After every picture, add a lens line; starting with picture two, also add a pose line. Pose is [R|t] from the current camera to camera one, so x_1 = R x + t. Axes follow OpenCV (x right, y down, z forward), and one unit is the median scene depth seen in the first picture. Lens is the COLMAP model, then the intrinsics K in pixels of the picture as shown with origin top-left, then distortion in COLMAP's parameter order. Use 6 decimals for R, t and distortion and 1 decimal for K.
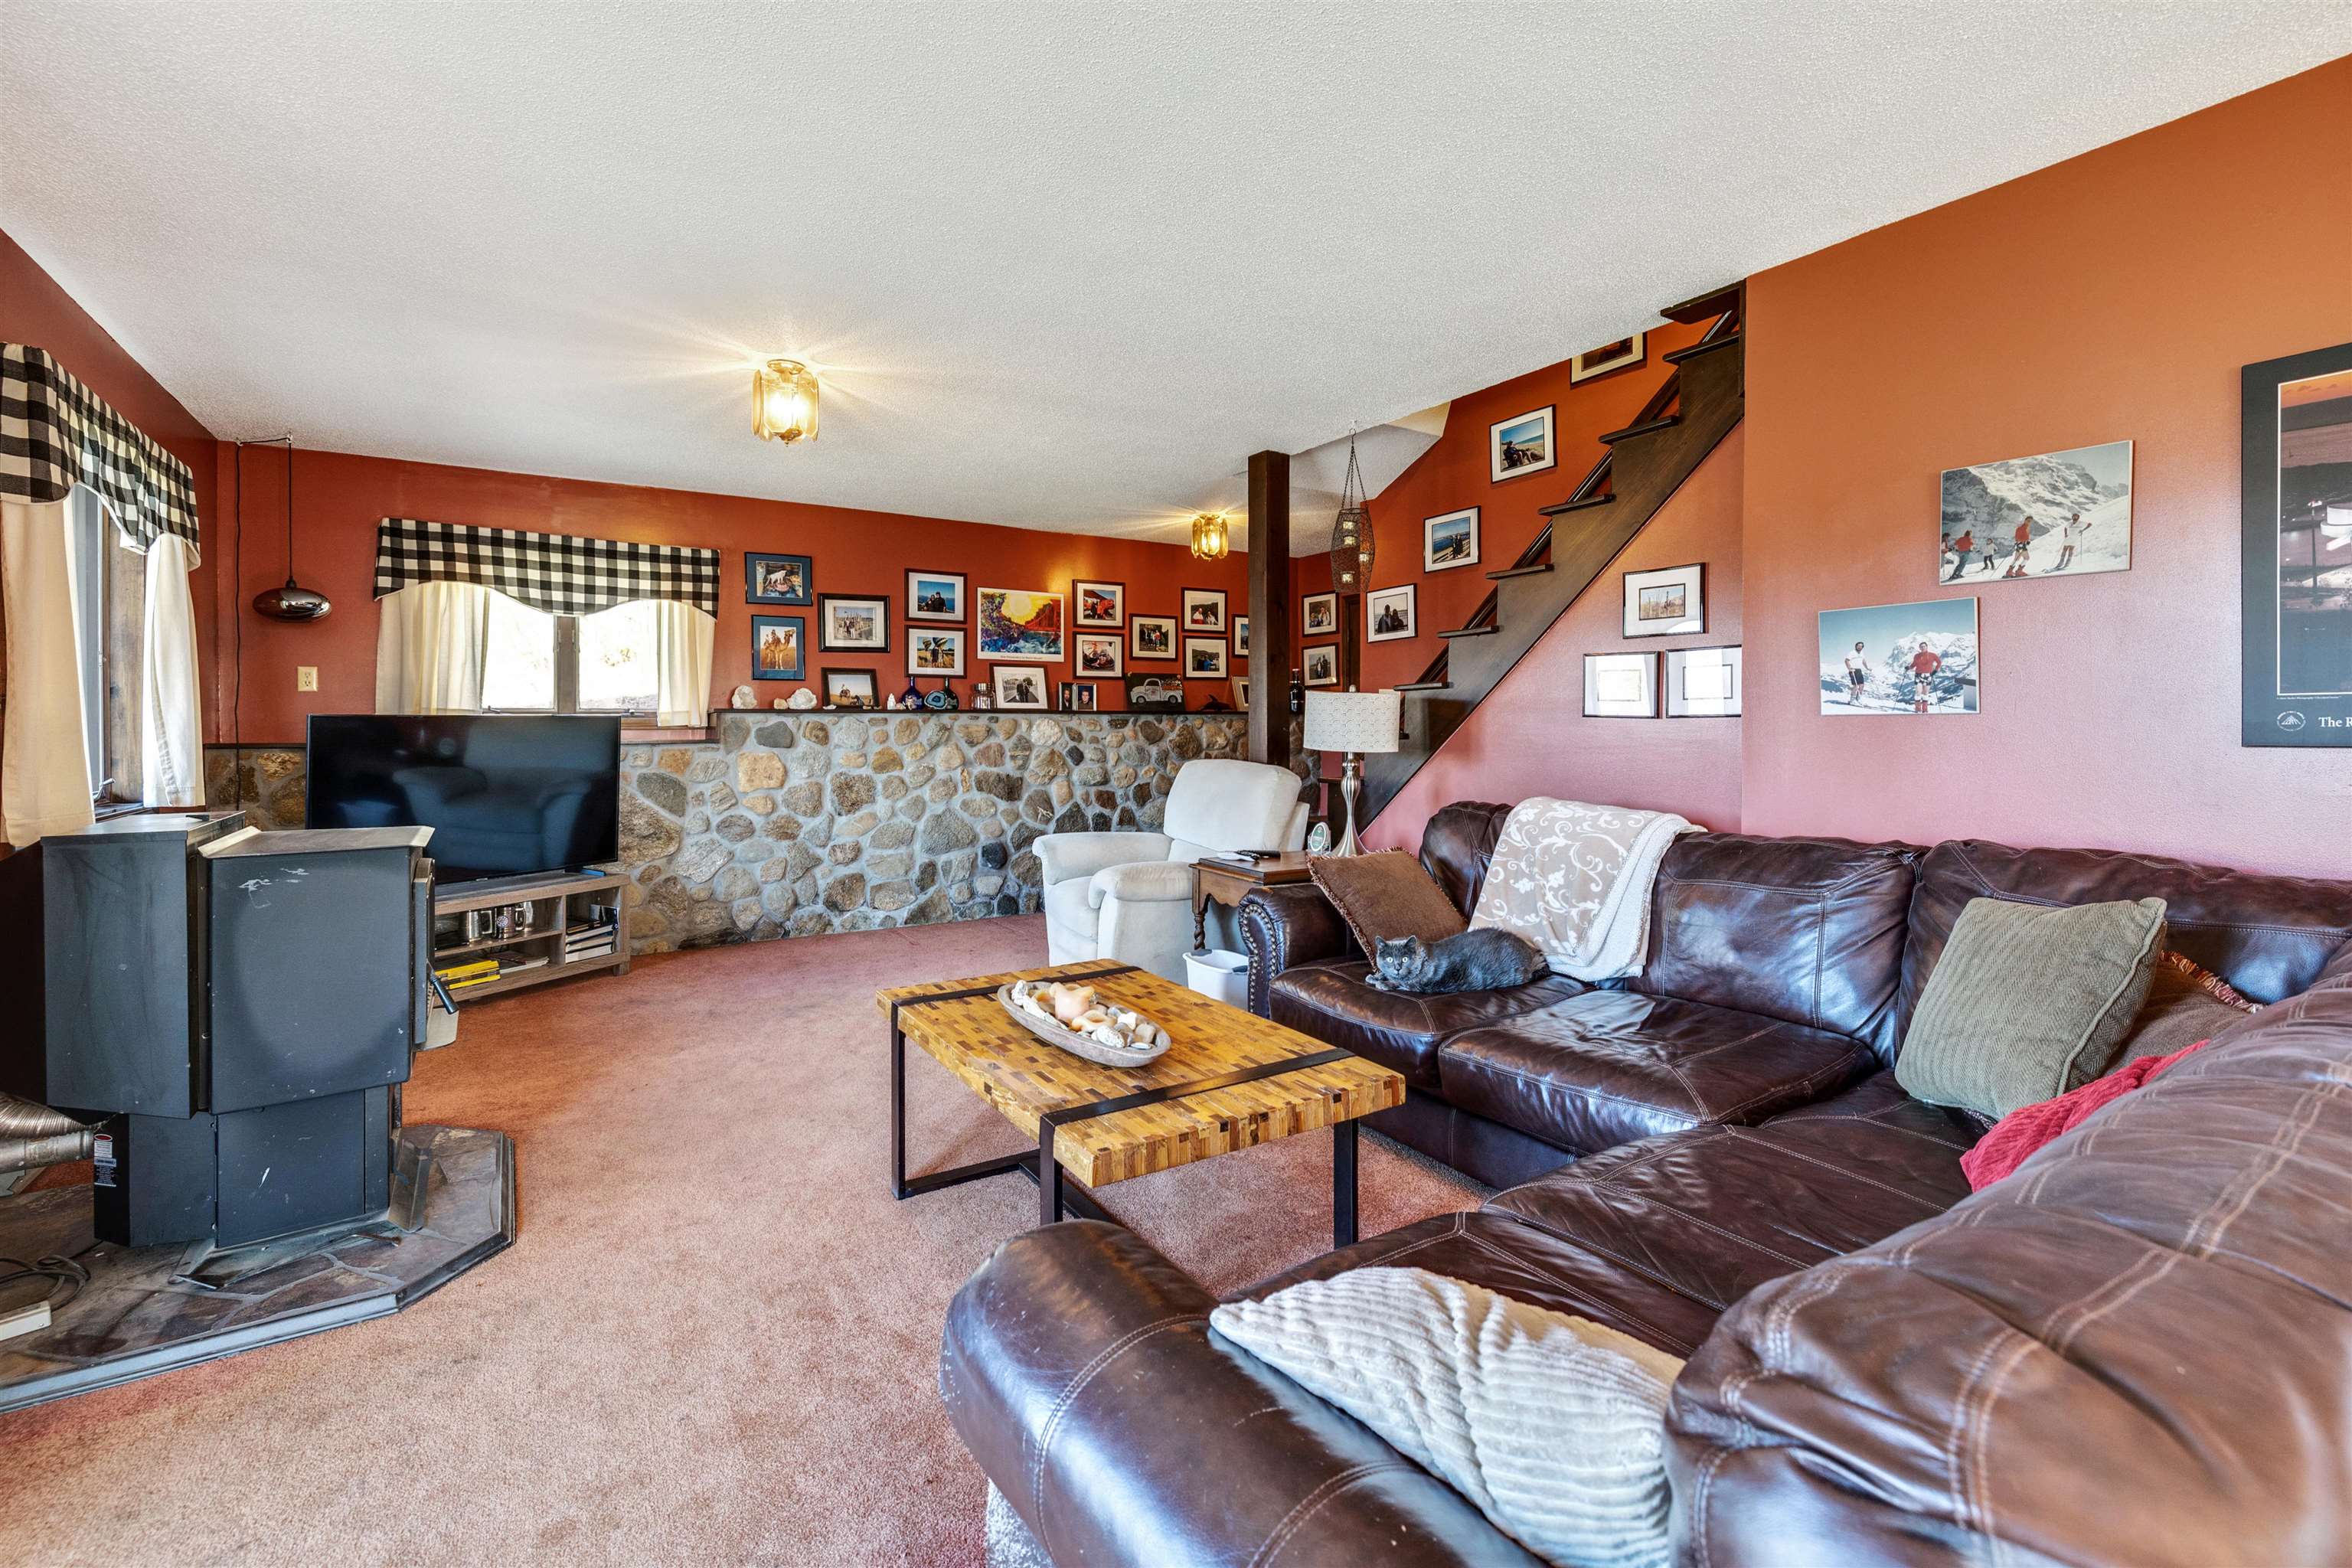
lens RADIAL K [[1025.6, 0, 1164.3], [0, 1025.6, 720.4], [0, 0, 1]] dist [-0.002061, -0.000901]
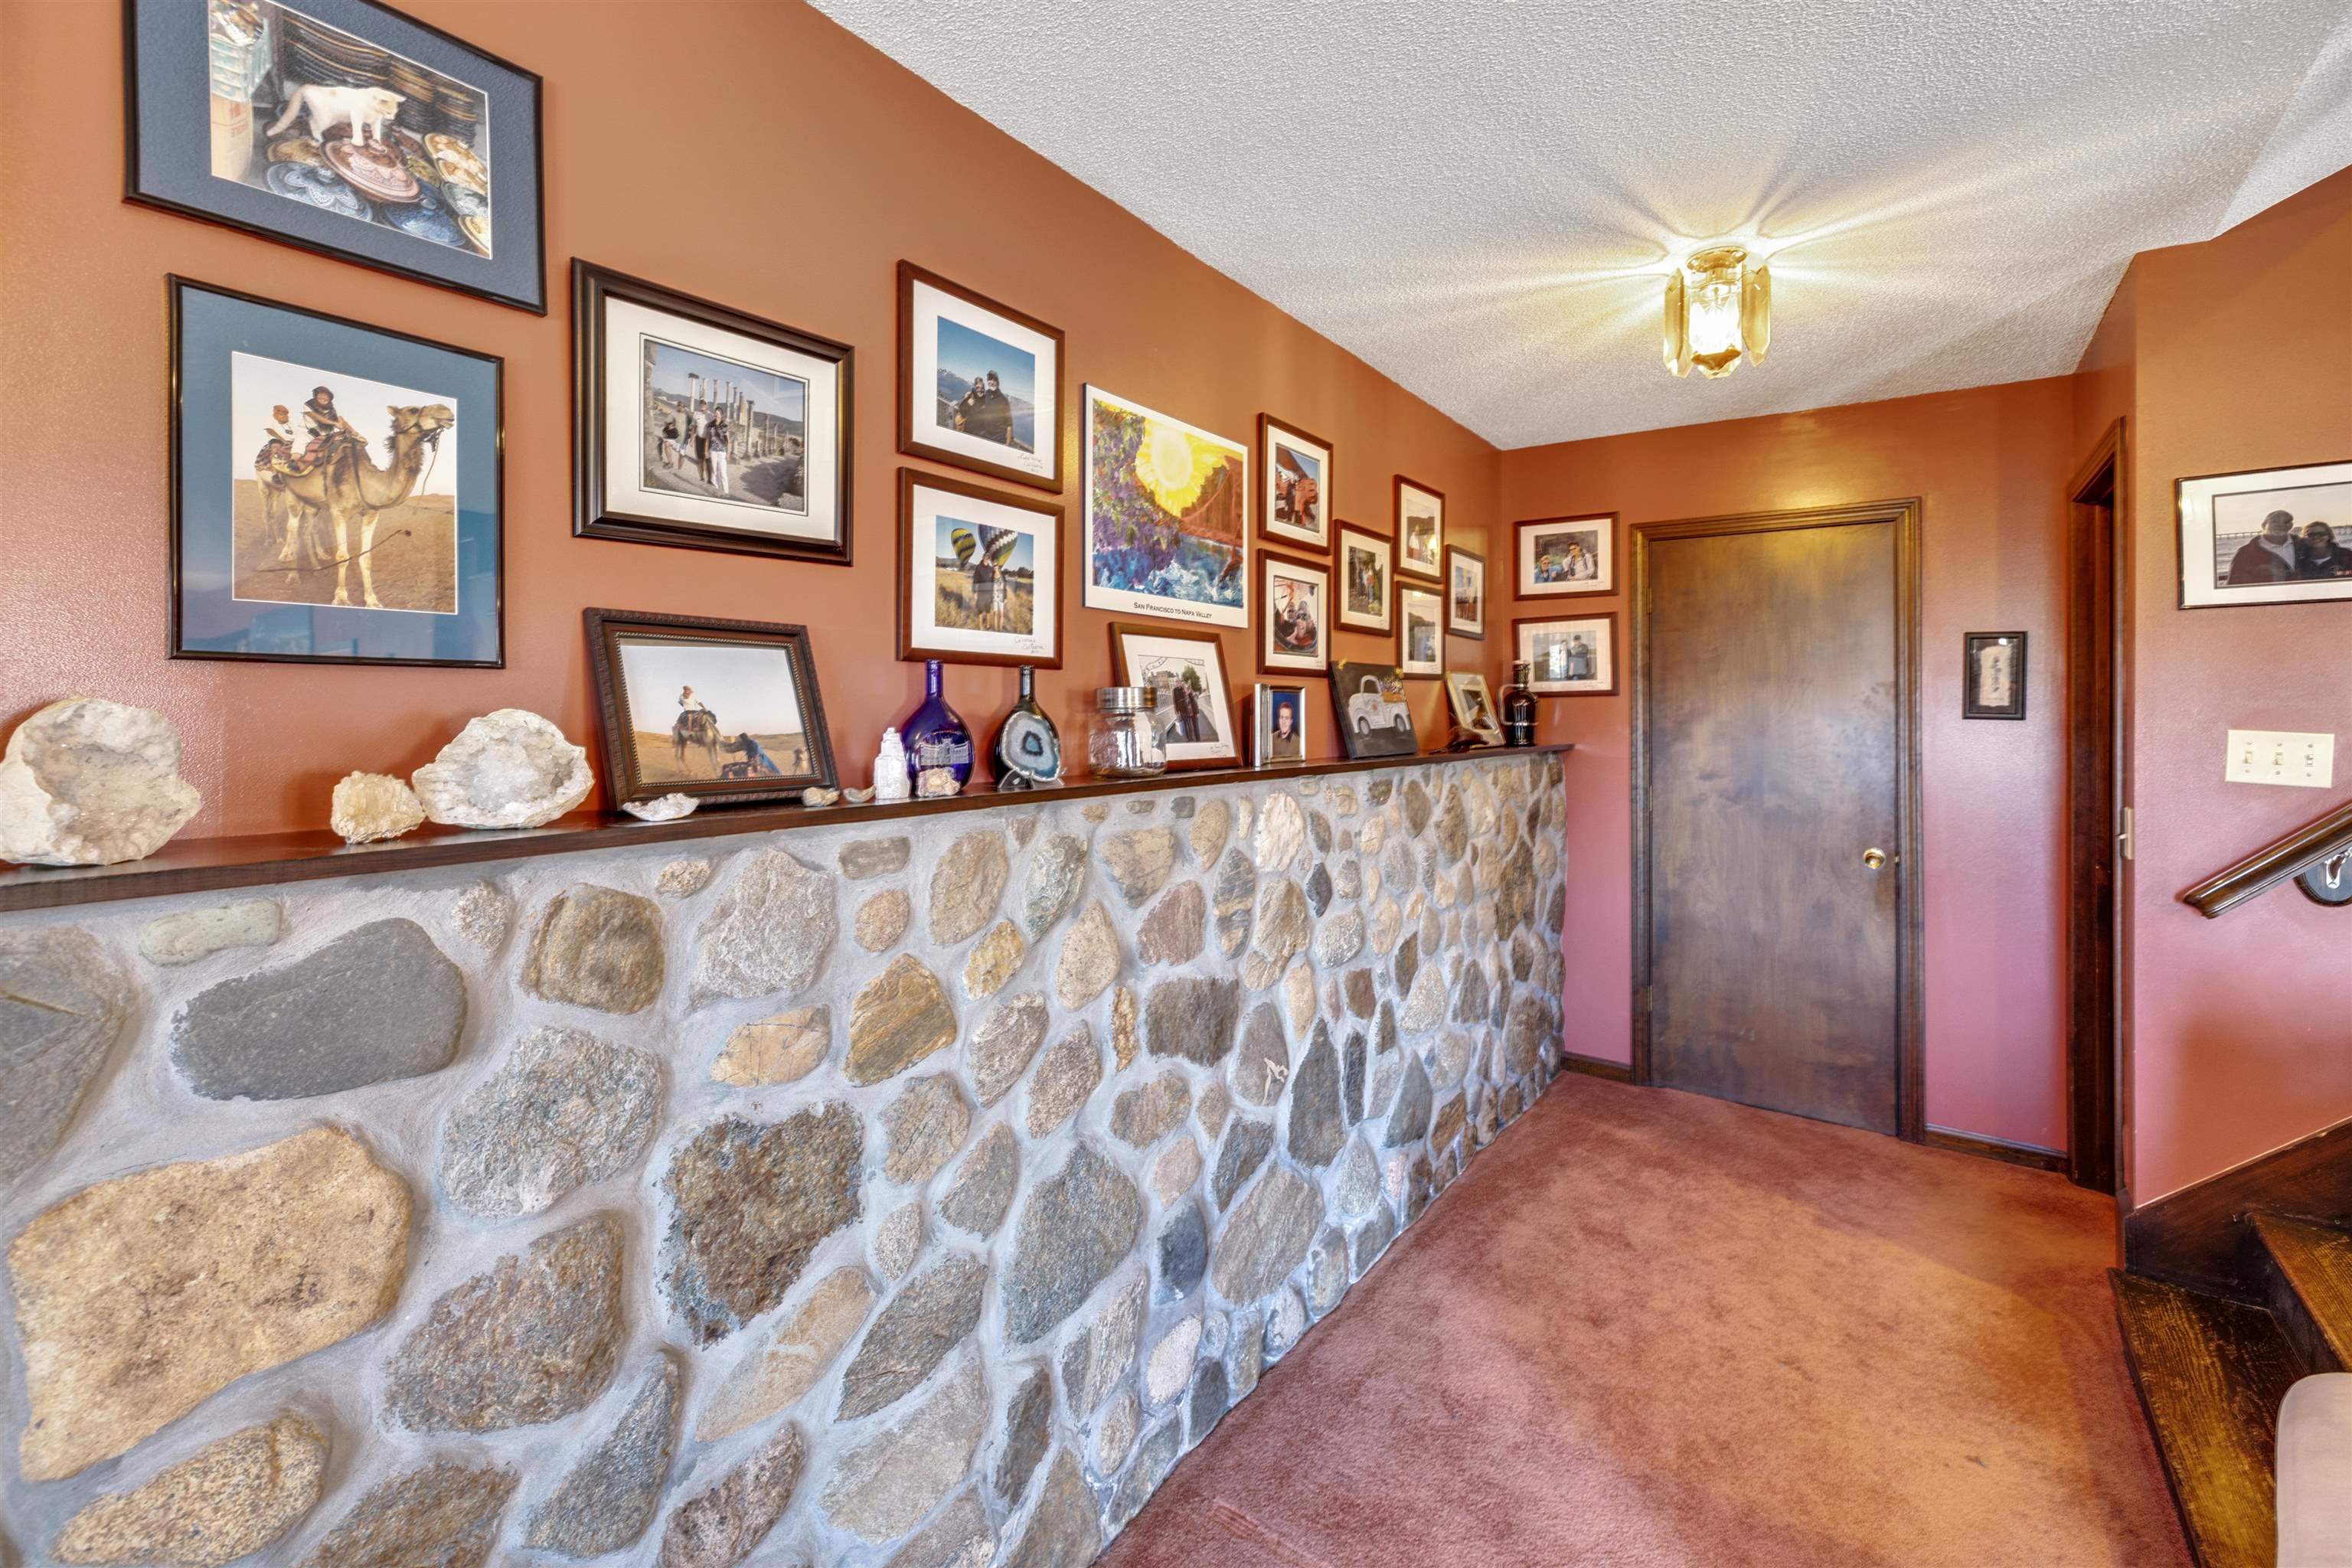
lens RADIAL K [[1025.6, 0, 1156.2], [0, 1025.6, 707.8], [0, 0, 1]] dist [-0.002061, -0.000901]
pose [[0.934955, 0.011117, 0.354593, -0.297091], [-0.012735, 0.999916, 0.002229, -0.032547], [-0.354538, -0.006600, 0.935018, 0.753308]]
